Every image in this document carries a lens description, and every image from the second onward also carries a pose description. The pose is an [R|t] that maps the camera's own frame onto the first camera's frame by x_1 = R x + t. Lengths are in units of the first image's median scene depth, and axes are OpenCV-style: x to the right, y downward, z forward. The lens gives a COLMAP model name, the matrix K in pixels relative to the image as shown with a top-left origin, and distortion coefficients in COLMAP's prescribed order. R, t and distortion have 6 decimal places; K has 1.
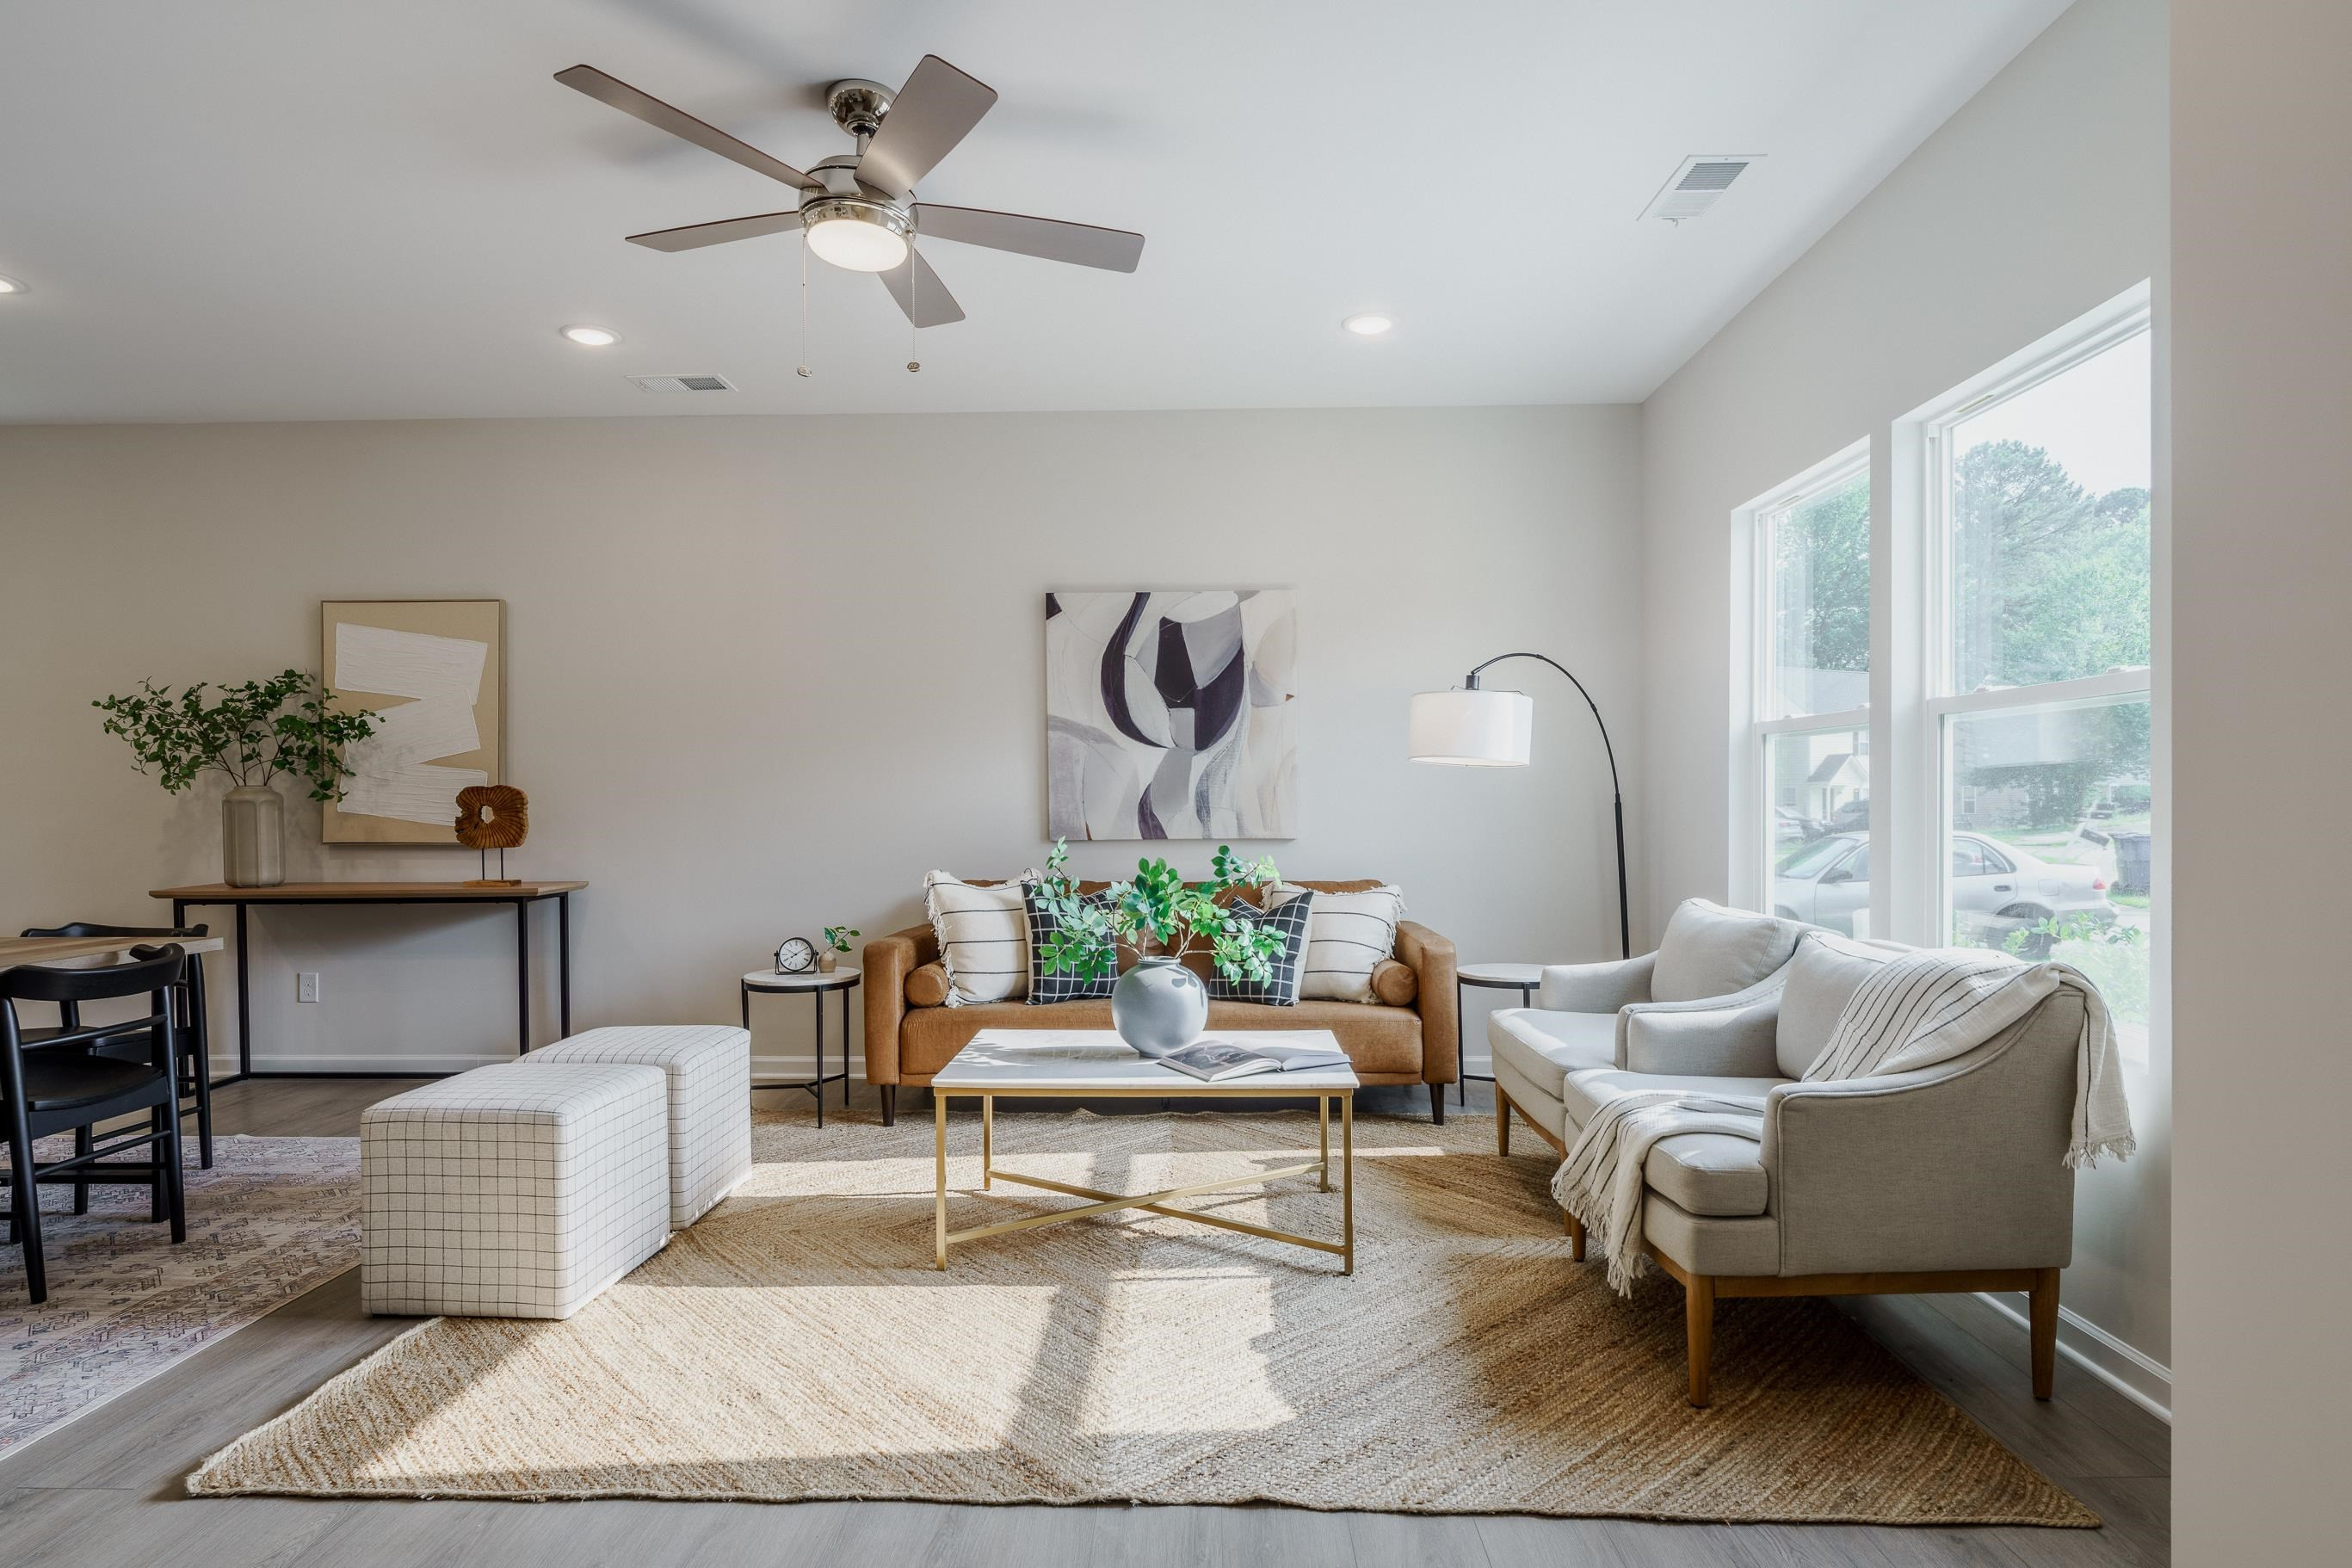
lens RADIAL K [[1263.7, 0, 1176.8], [0, 1263.7, 798.6], [0, 0, 1]] dist [-0.004273, -0.003355]
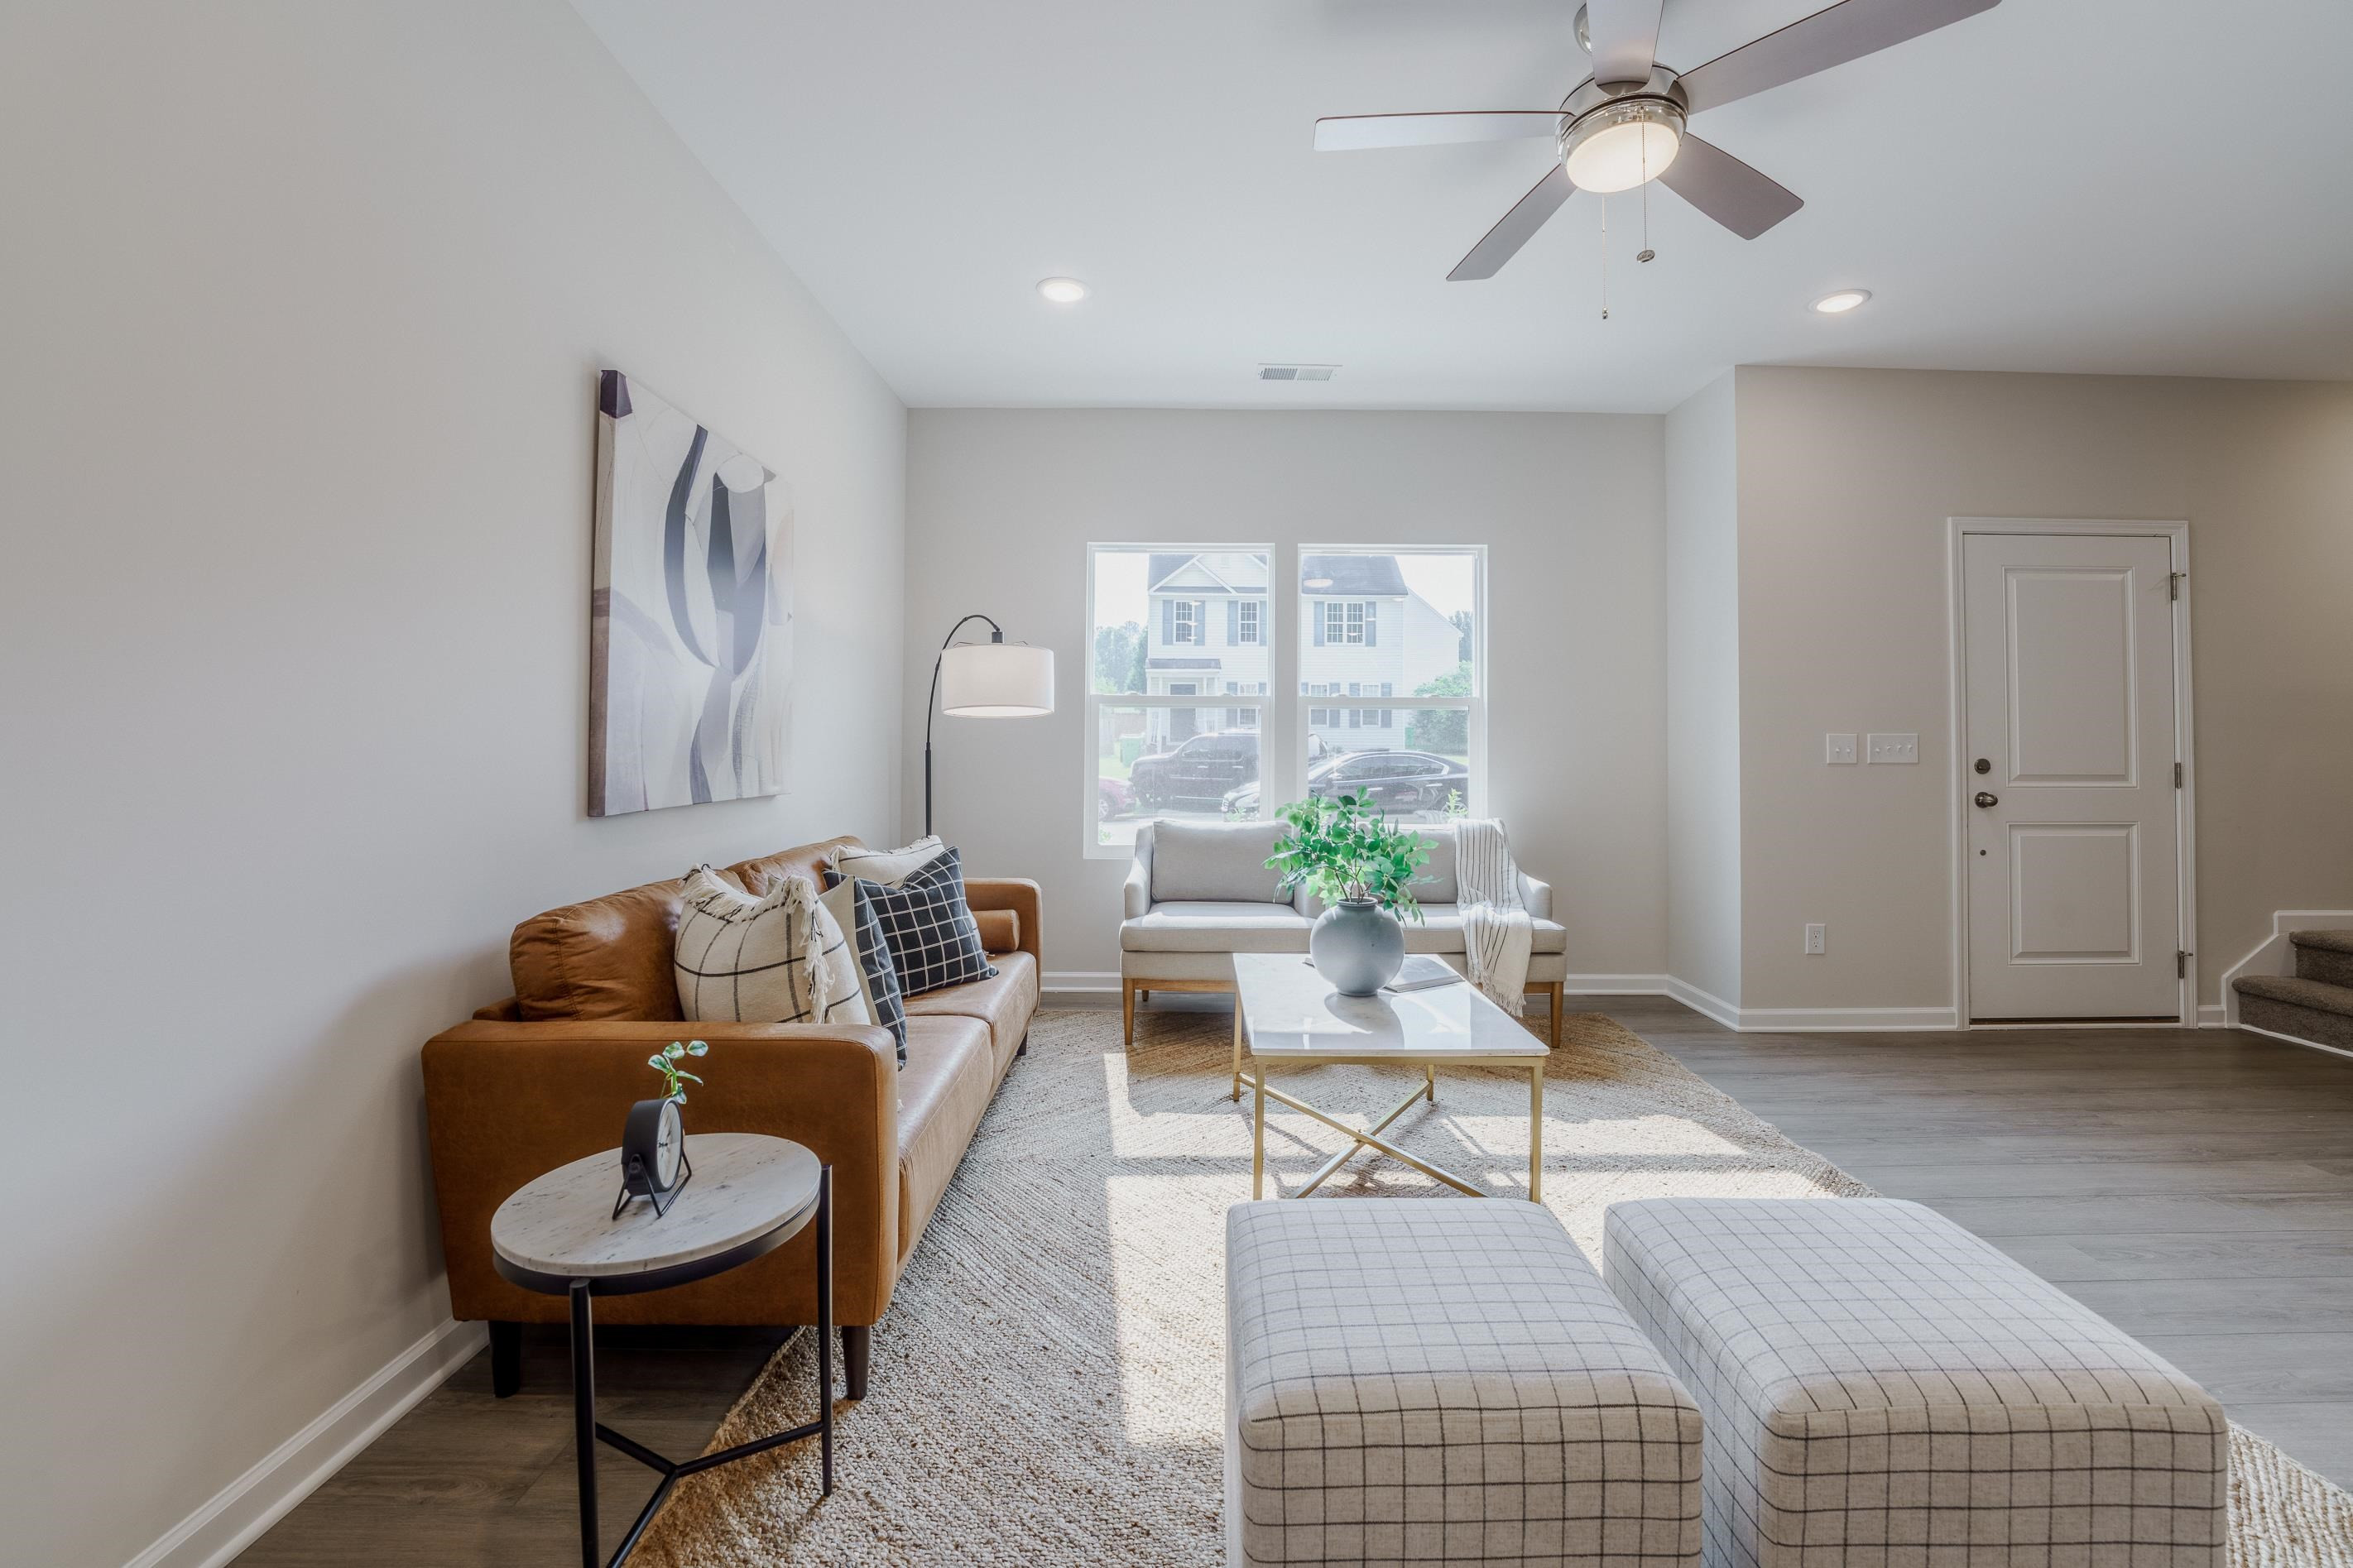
lens RADIAL K [[978.4, 0, 1203.5], [0, 978.4, 725.7], [0, 0, 1]] dist [-0.027226, 0.002868]
pose [[-0.037376, 0.028410, 0.998897, -0.544290], [-0.006706, 0.999566, -0.028680, 0.004346], [-0.999279, -0.007770, -0.037169, 0.768077]]
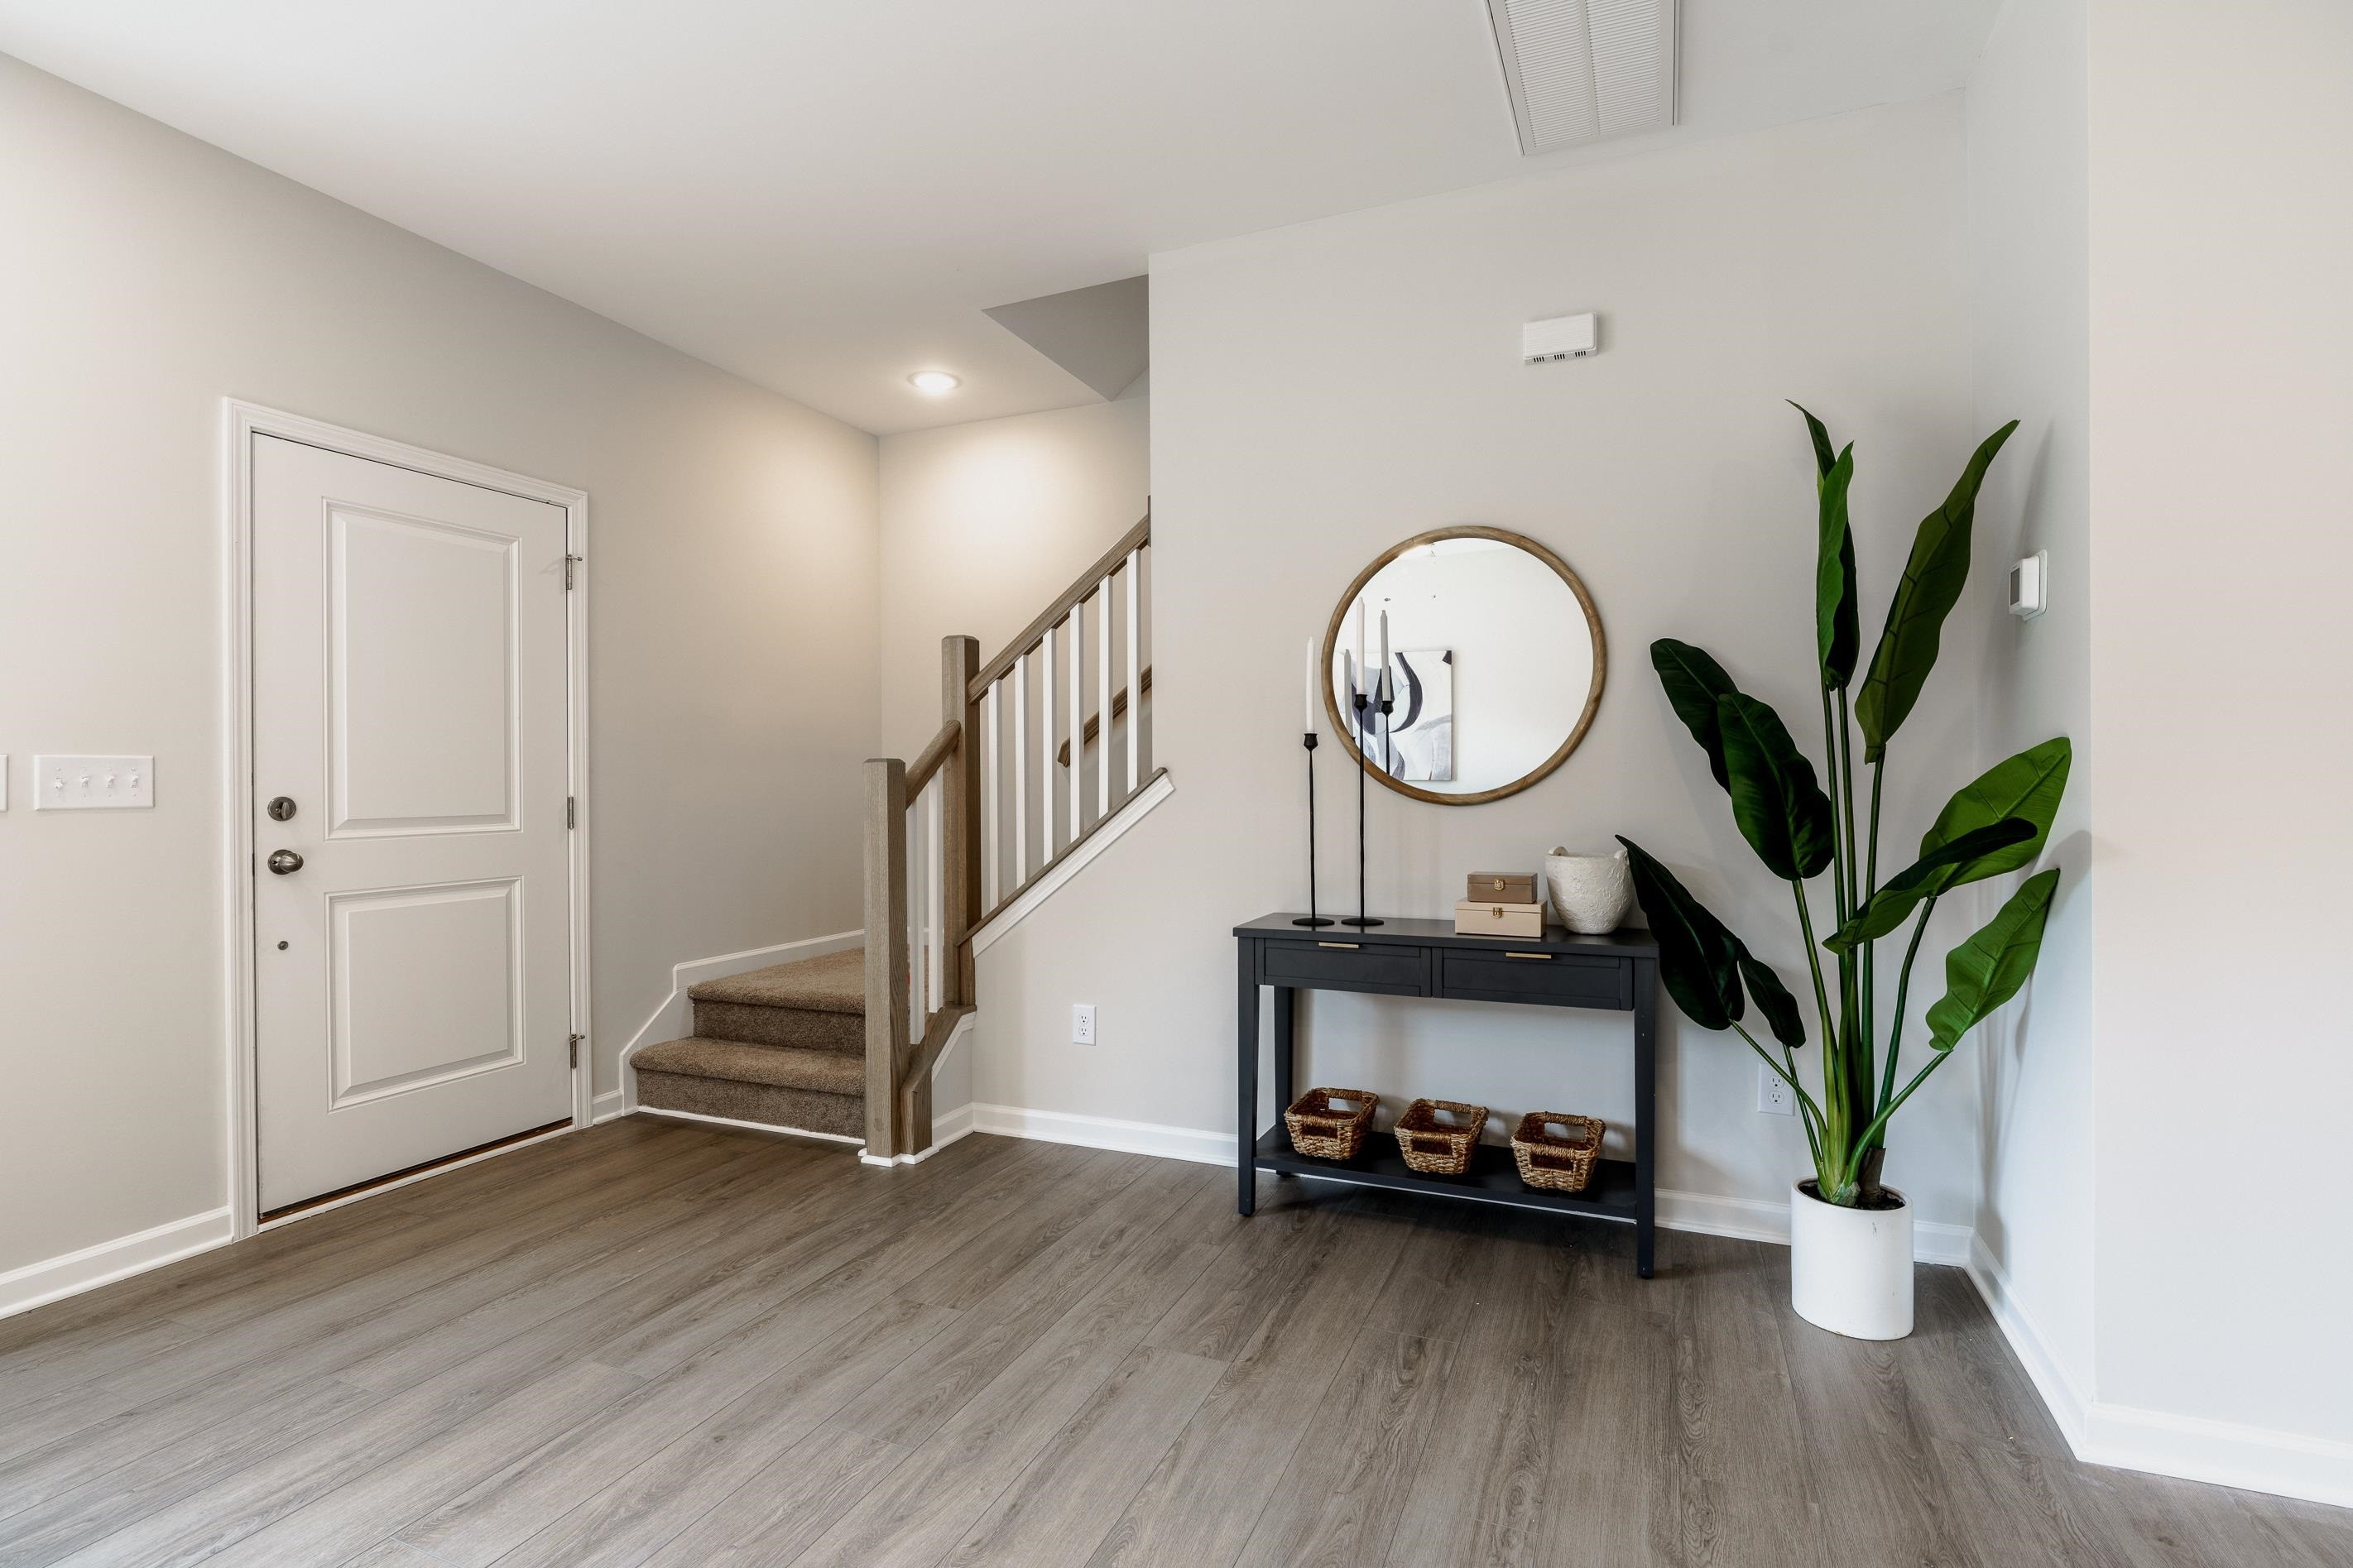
lens RADIAL K [[1124.4, 0, 1185.2], [0, 1124.4, 774.6], [0, 0, 1]] dist [-0.015660, 0.000868]
pose [[-0.932365, 0.010807, 0.361357, -0.421491], [0.009870, 0.999941, -0.004440, -0.000091], [-0.361384, -0.000573, -0.932417, 0.465301]]
